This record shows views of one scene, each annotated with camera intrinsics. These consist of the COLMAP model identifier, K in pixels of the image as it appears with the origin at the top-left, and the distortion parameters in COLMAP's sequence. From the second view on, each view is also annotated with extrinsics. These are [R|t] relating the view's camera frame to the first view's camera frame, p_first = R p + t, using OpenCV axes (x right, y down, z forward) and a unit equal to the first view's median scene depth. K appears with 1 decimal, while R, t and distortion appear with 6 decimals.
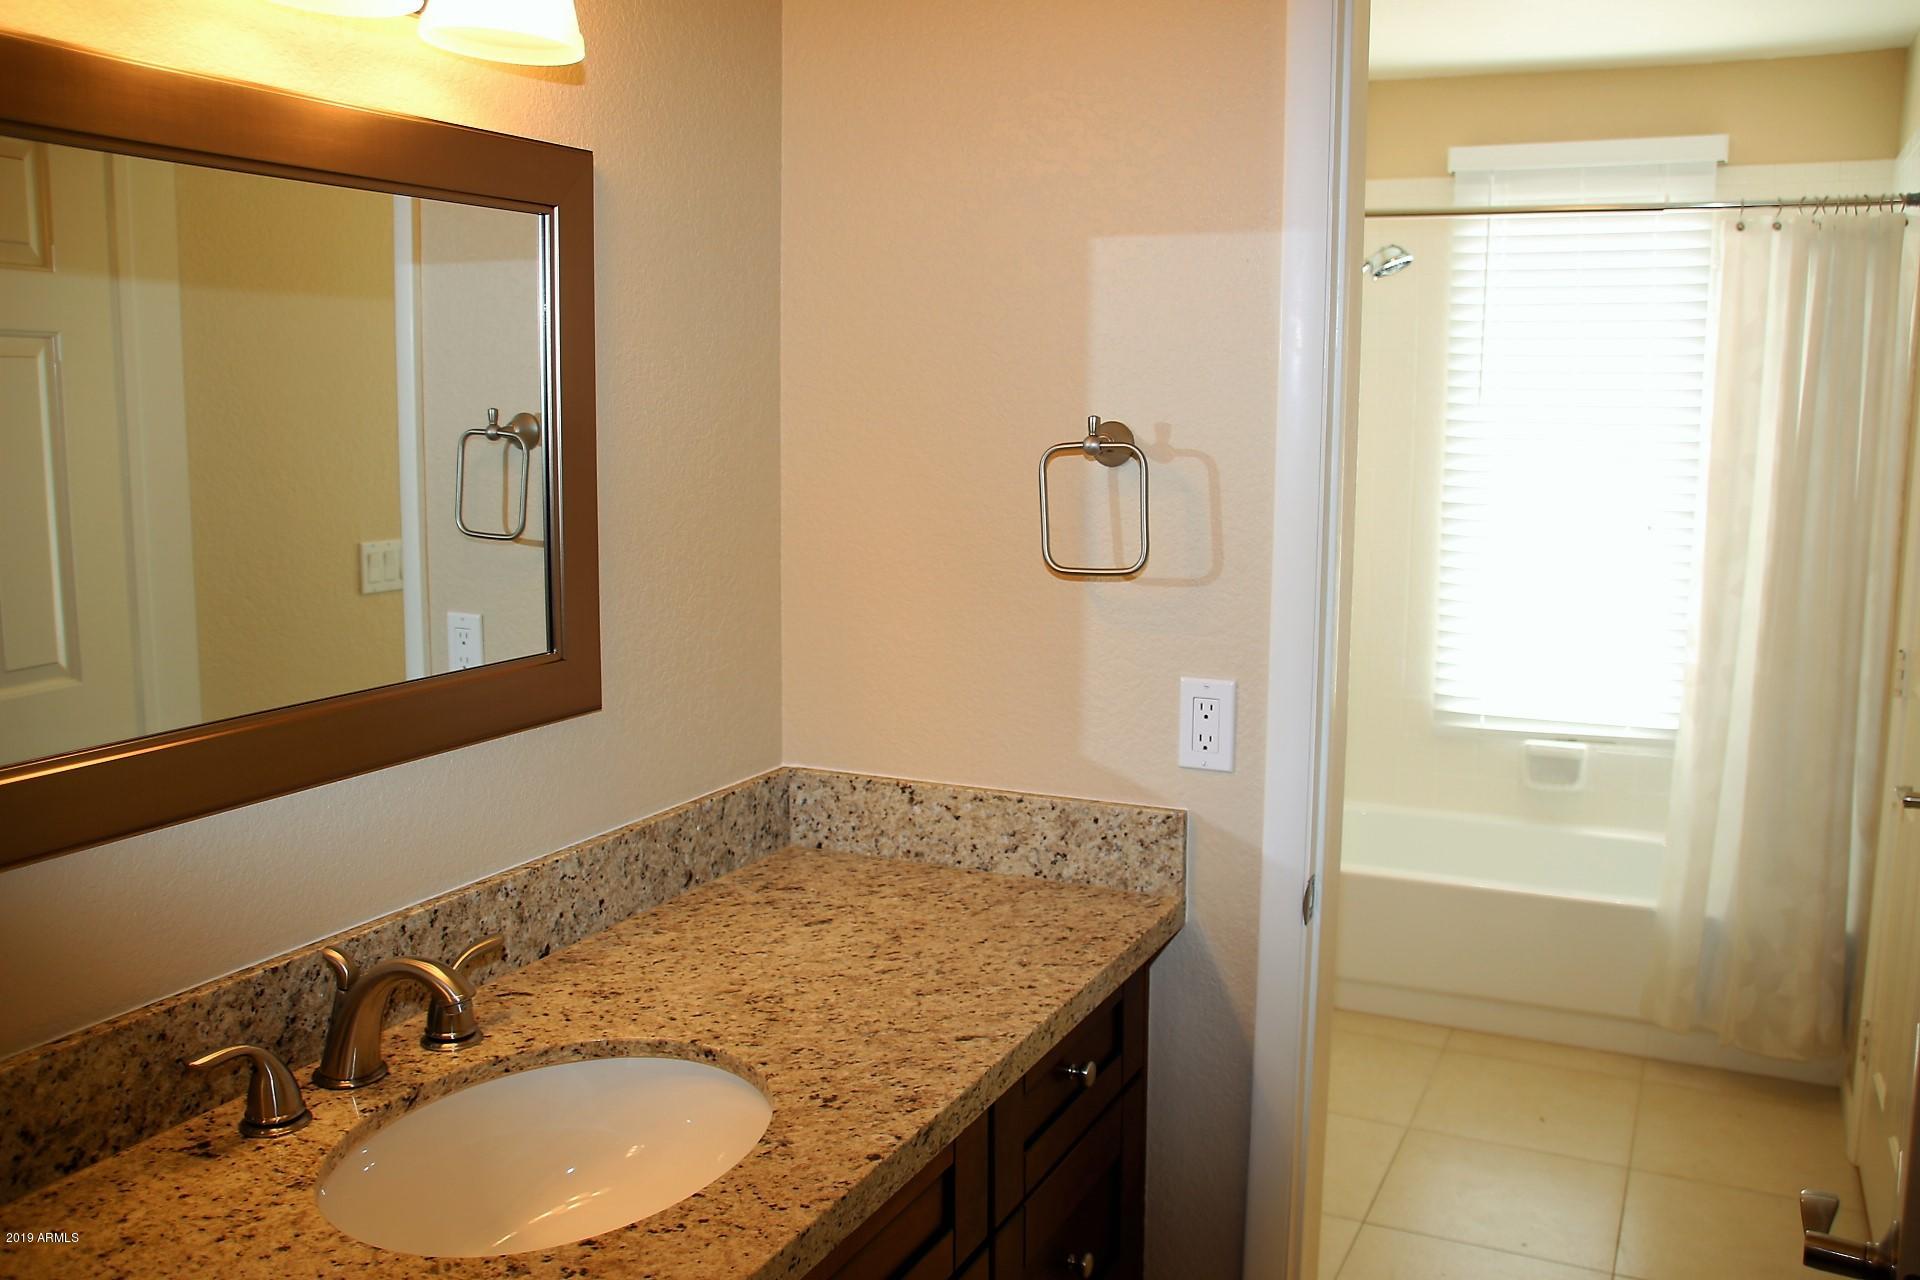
lens RADIAL K [[1612.9, 0, 969.5], [0, 1612.9, 630.3], [0, 0, 1]] dist [-0.140248, 0.130760]
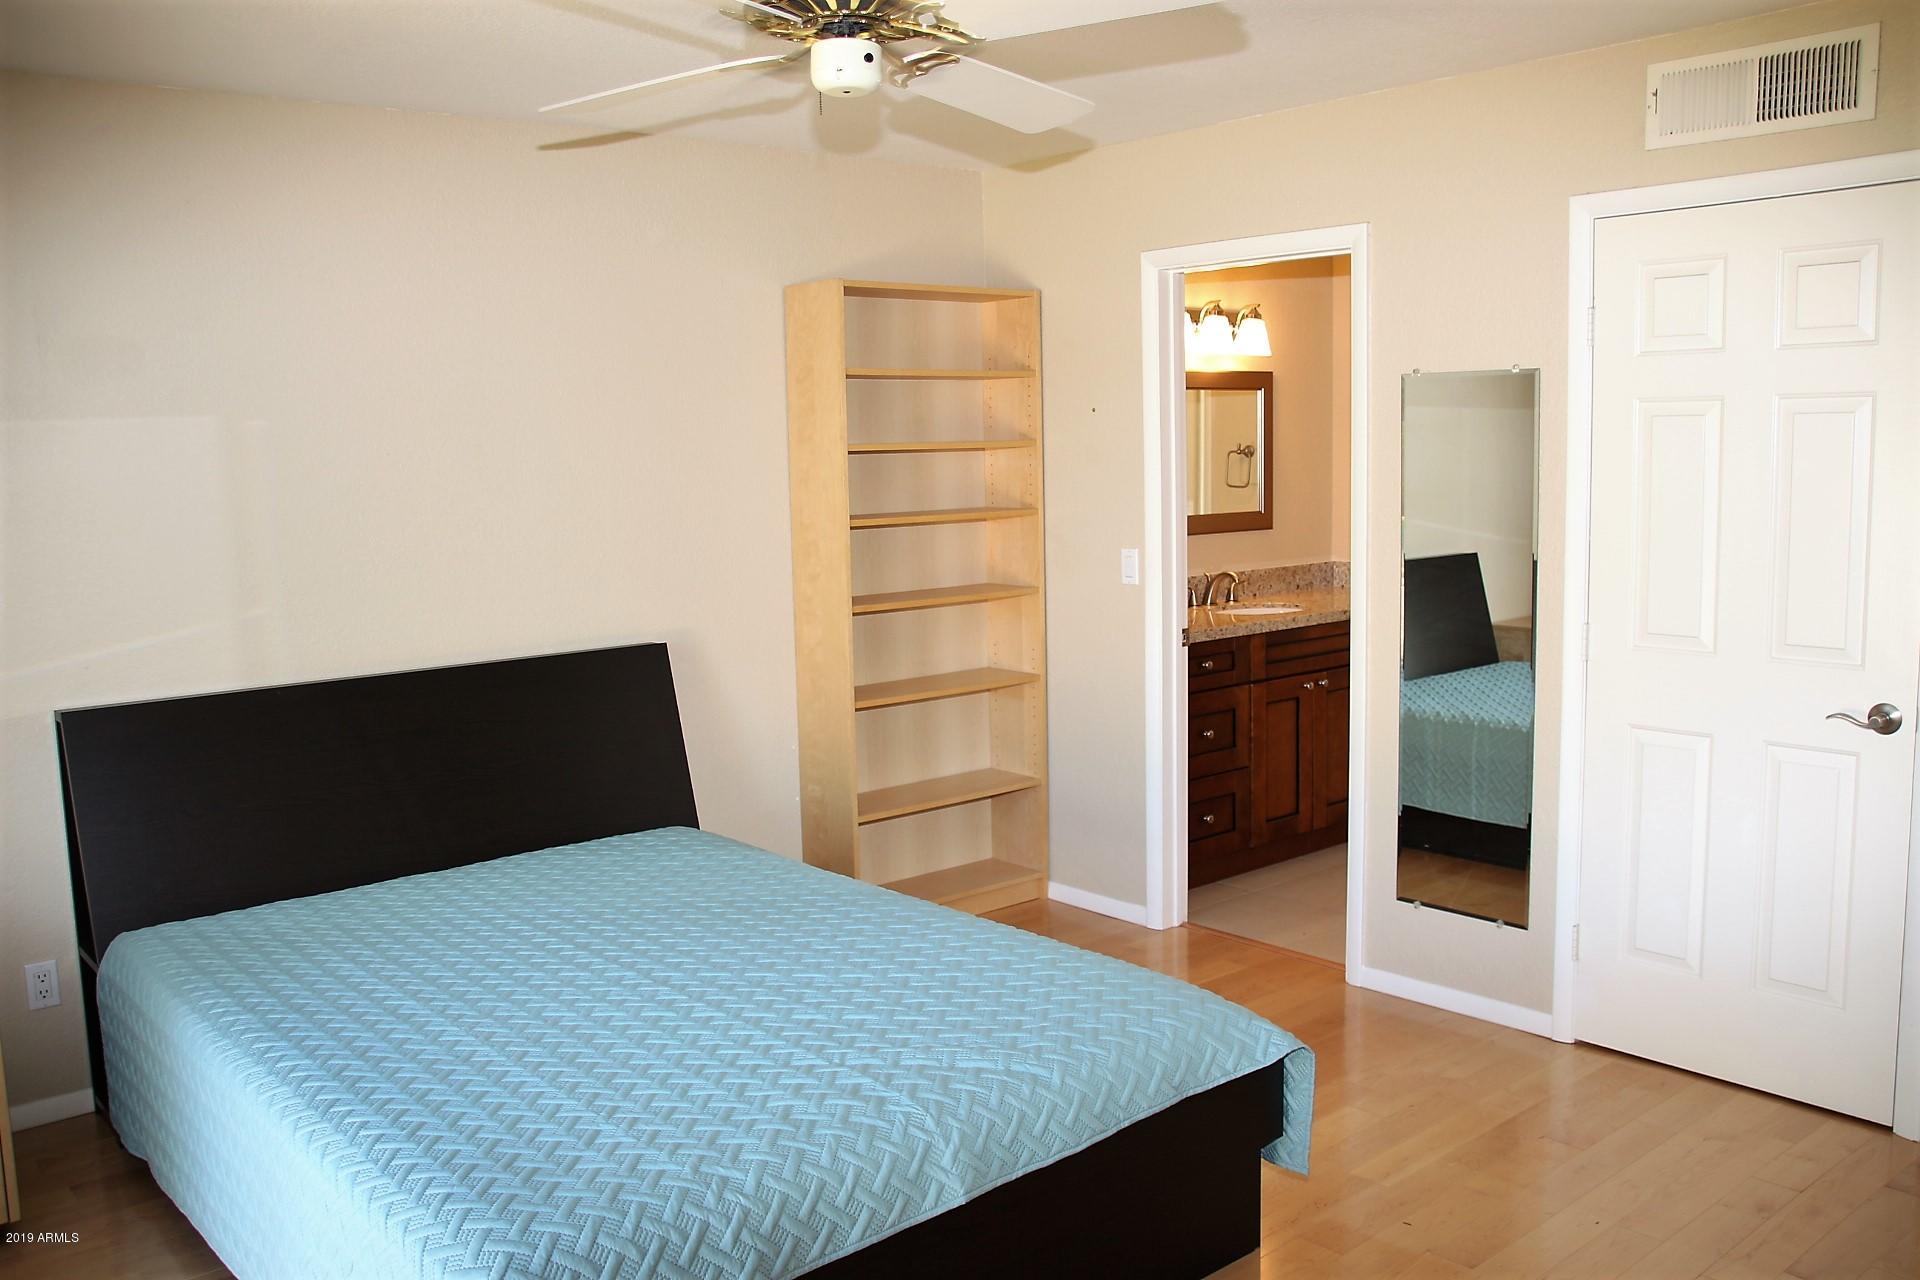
lens RADIAL K [[1612.9, 0, 969.5], [0, 1612.9, 630.3], [0, 0, 1]] dist [-0.140248, 0.130760]
pose [[0.915767, 0.024349, -0.400972, 0.500945], [-0.032232, 0.999397, -0.012924, 0.294168], [0.400415, 0.024760, 0.915999, -2.157517]]
